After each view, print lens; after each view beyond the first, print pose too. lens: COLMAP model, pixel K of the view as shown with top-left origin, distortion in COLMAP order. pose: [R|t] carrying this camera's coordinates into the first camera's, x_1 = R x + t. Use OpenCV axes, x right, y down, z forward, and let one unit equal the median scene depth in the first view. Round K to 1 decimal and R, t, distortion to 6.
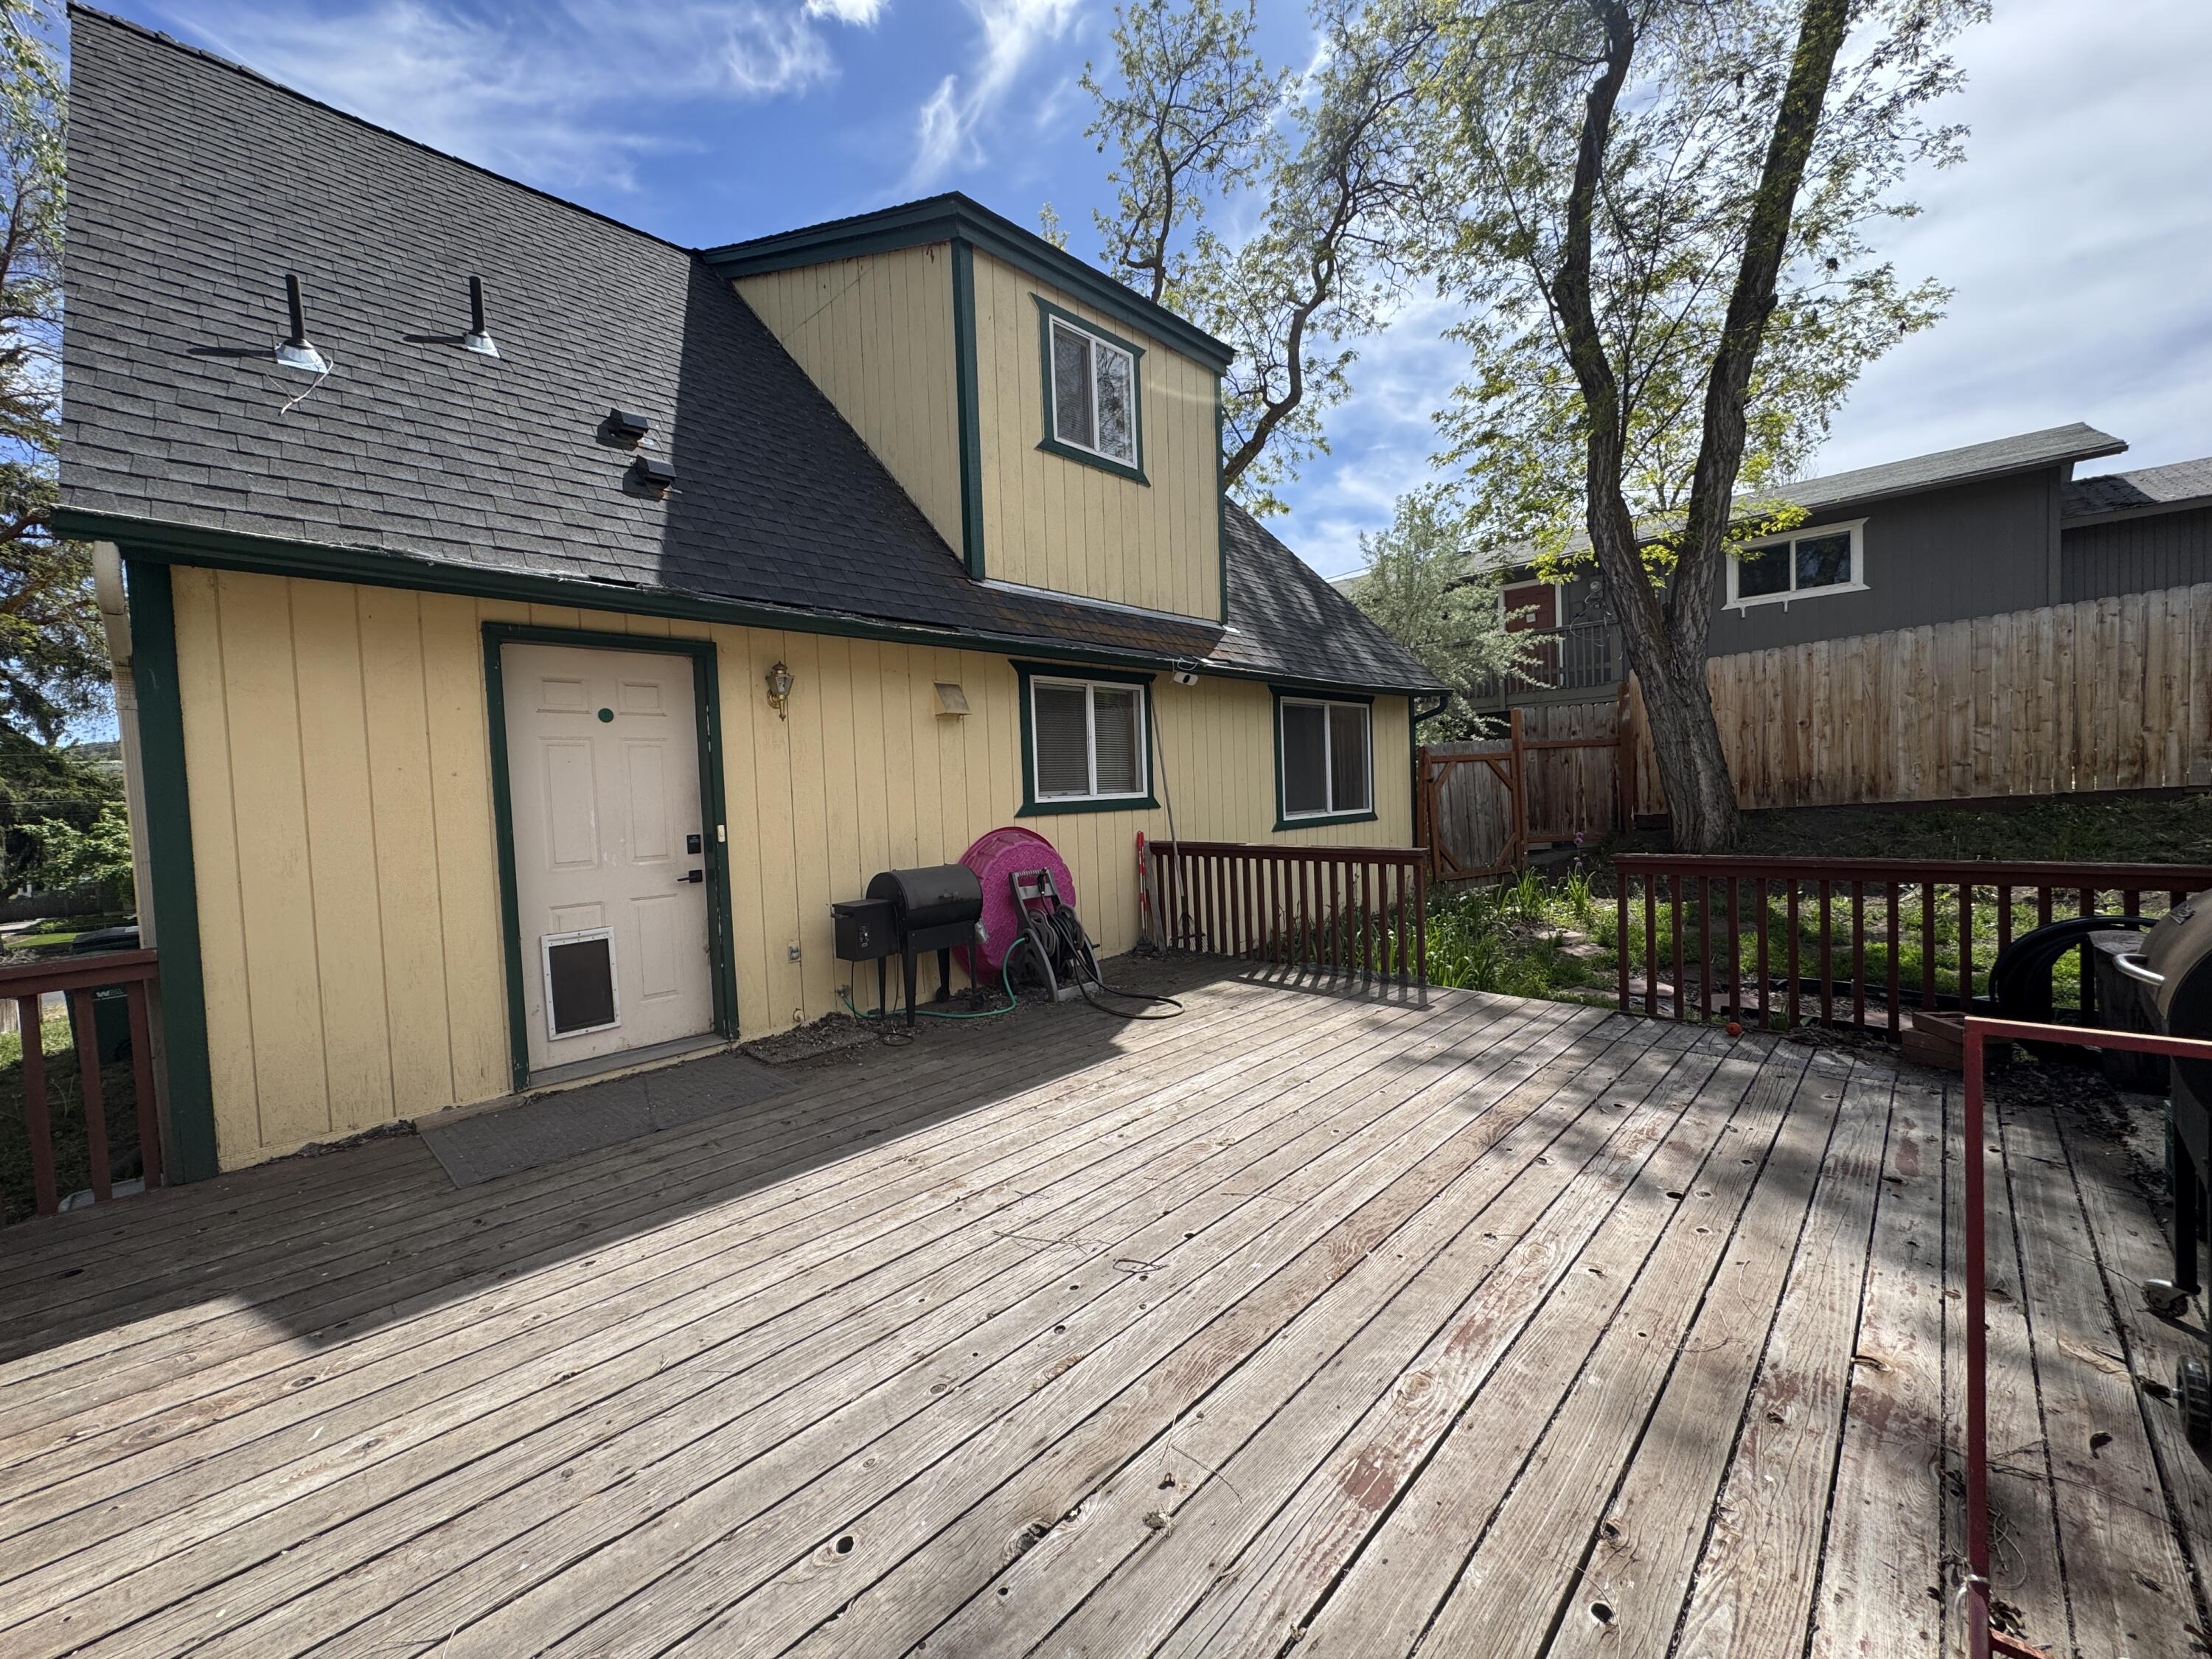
lens RADIAL K [[878.2, 0, 1108.6], [0, 878.2, 835.2], [0, 0, 1]] dist [-0.003213, 0.000586]
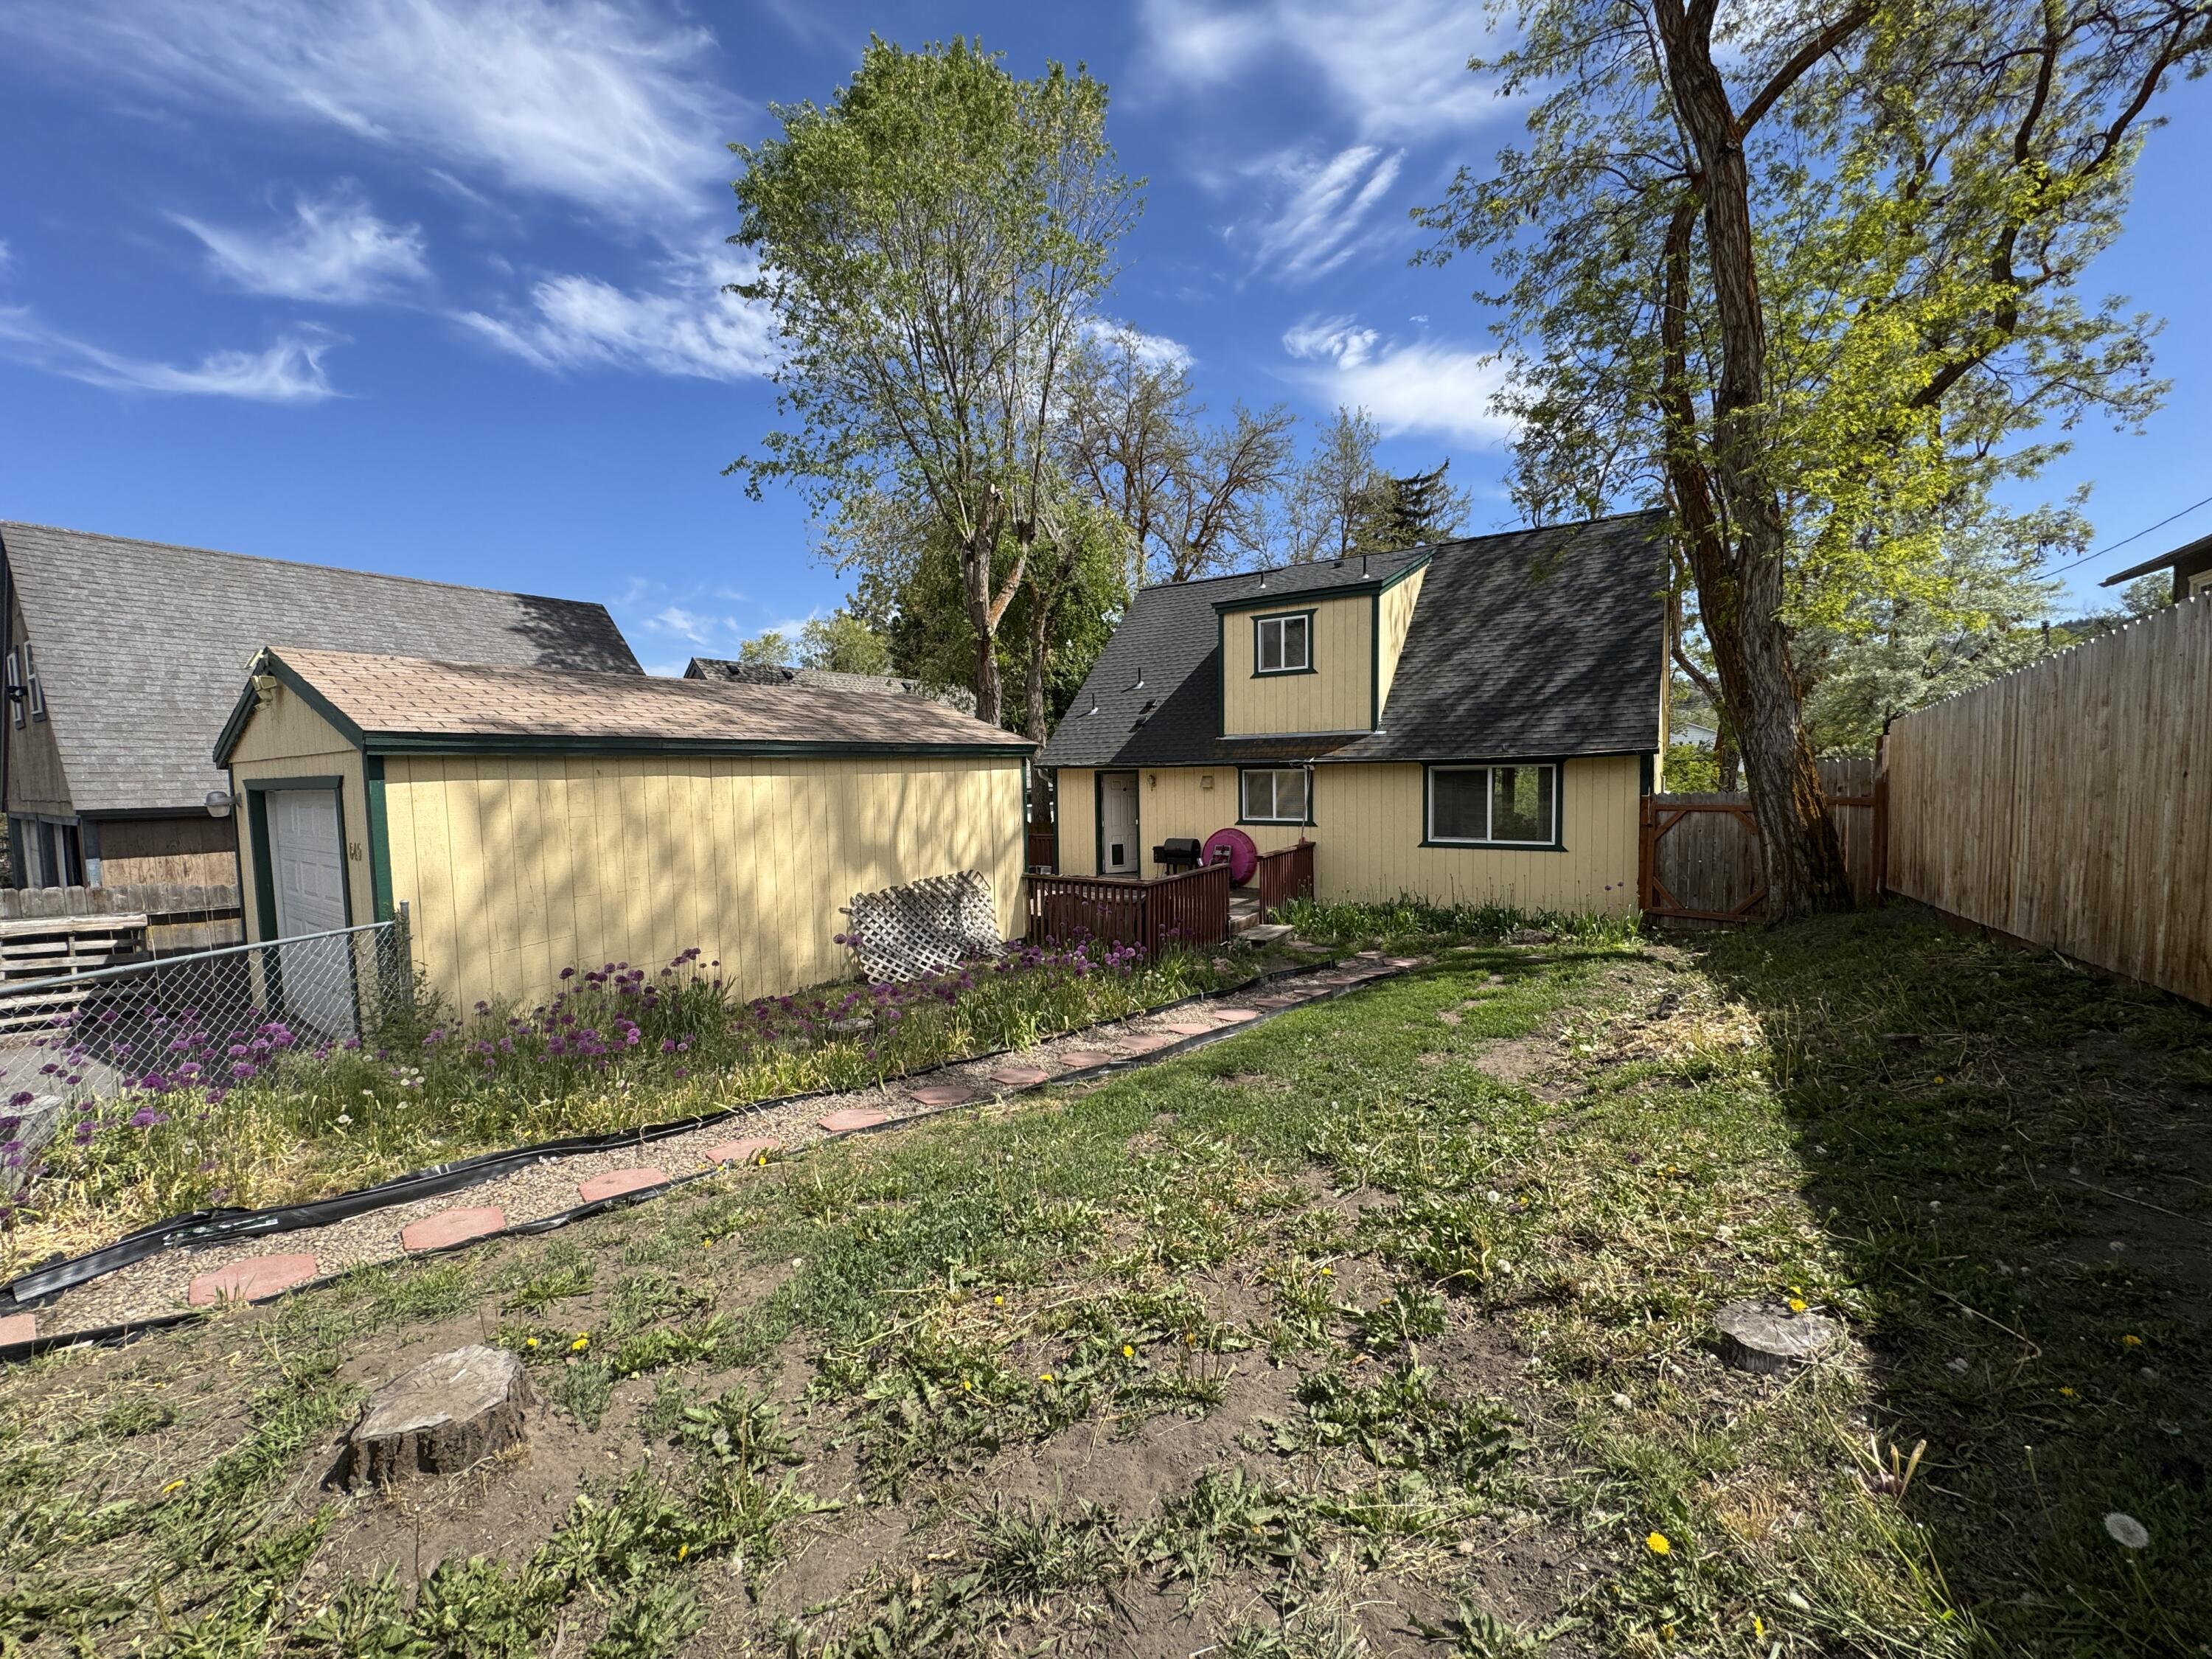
lens RADIAL K [[878.2, 0, 1098.4], [0, 878.2, 837.3], [0, 0, 1]] dist [-0.003213, 0.000586]
pose [[0.170876, 0.108510, -0.979299, 2.246545], [-0.042148, 0.993812, 0.102764, -0.221671], [0.984391, 0.023716, 0.174392, 0.144628]]
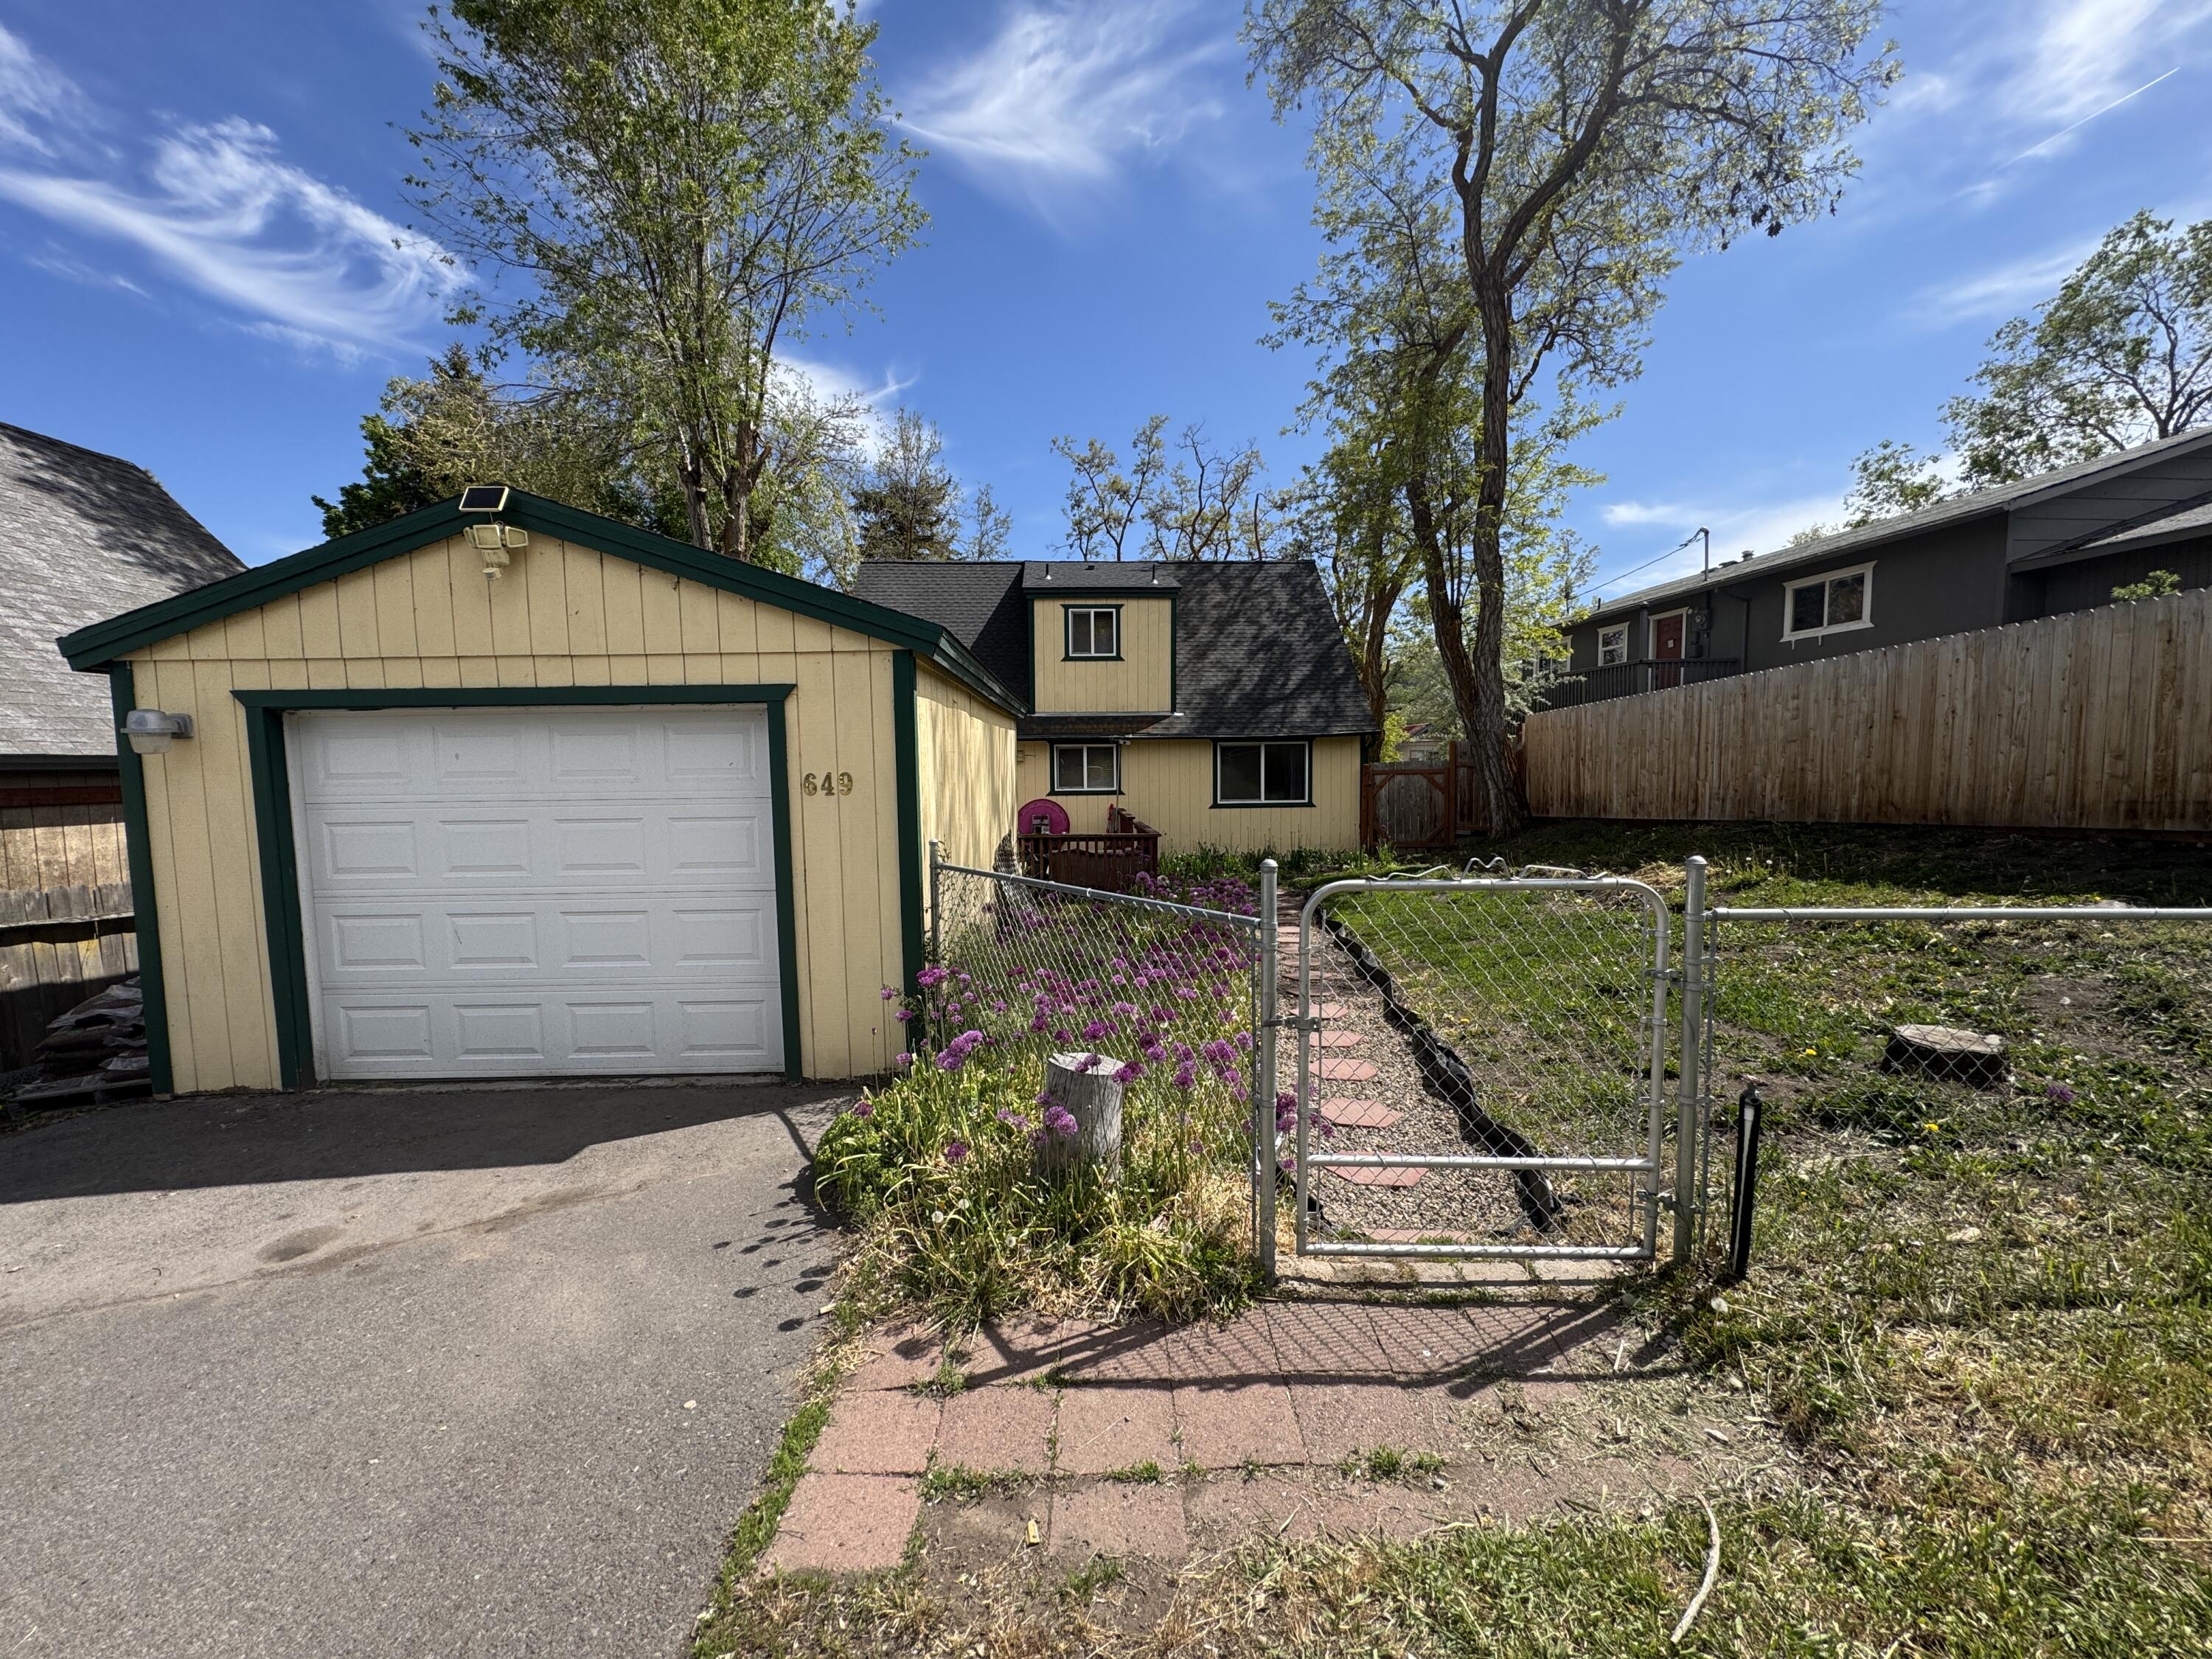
lens RADIAL K [[878.2, 0, 1099.6], [0, 878.2, 830.4], [0, 0, 1]] dist [-0.003213, 0.000586]
pose [[0.733176, 0.084468, -0.674772, 1.815643], [-0.053344, 0.996342, 0.066761, -0.100489], [0.677943, -0.012953, 0.735000, -0.892707]]
